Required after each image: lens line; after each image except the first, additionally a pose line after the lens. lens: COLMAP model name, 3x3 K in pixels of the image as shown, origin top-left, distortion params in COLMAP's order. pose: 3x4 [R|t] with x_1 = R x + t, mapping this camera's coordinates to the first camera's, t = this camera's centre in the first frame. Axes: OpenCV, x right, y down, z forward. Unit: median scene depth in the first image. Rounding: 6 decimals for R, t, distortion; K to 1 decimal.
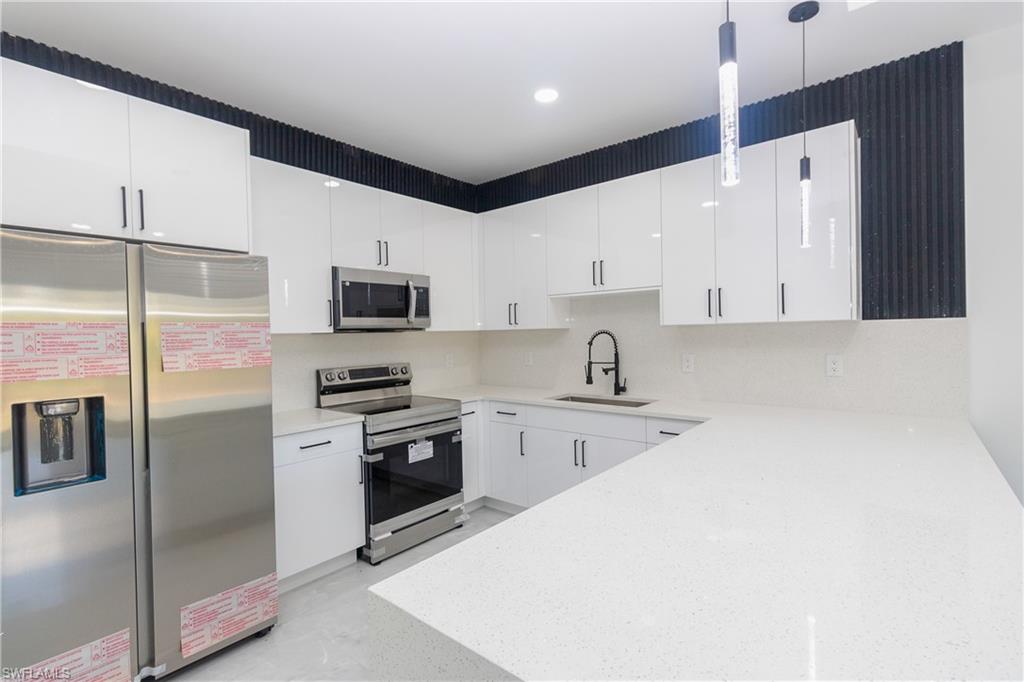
lens RADIAL K [[469.0, 0, 512.7], [0, 469.0, 338.3], [0, 0, 1]] dist [0.001780, 0.000194]
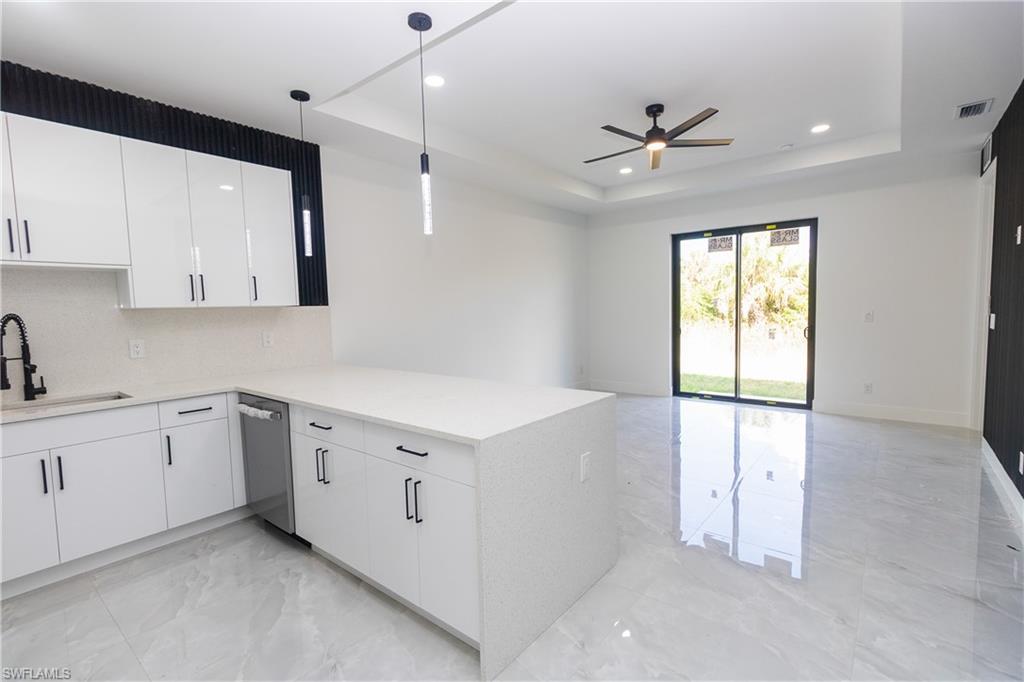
lens RADIAL K [[470.1, 0, 513.1], [0, 470.1, 340.9], [0, 0, 1]] dist [0.000801, -0.000070]
pose [[-0.011883, -0.049109, 0.998723, -0.587693], [0.037551, 0.998067, 0.049524, 0.018286], [-0.999224, 0.038091, -0.010016, 0.242099]]
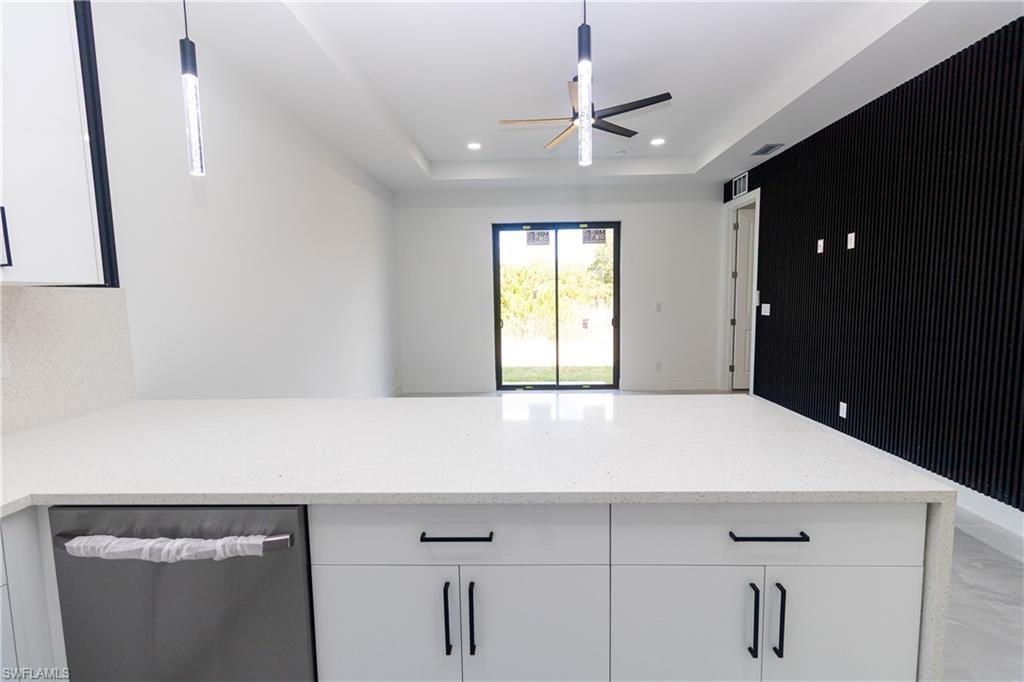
lens RADIAL K [[470.1, 0, 513.1], [0, 470.1, 340.9], [0, 0, 1]] dist [0.000801, -0.000070]
pose [[-0.617031, -0.043798, 0.785719, -0.147798], [0.040002, 0.995414, 0.086901, 0.004761], [-0.785921, 0.085051, -0.612449, 0.707038]]
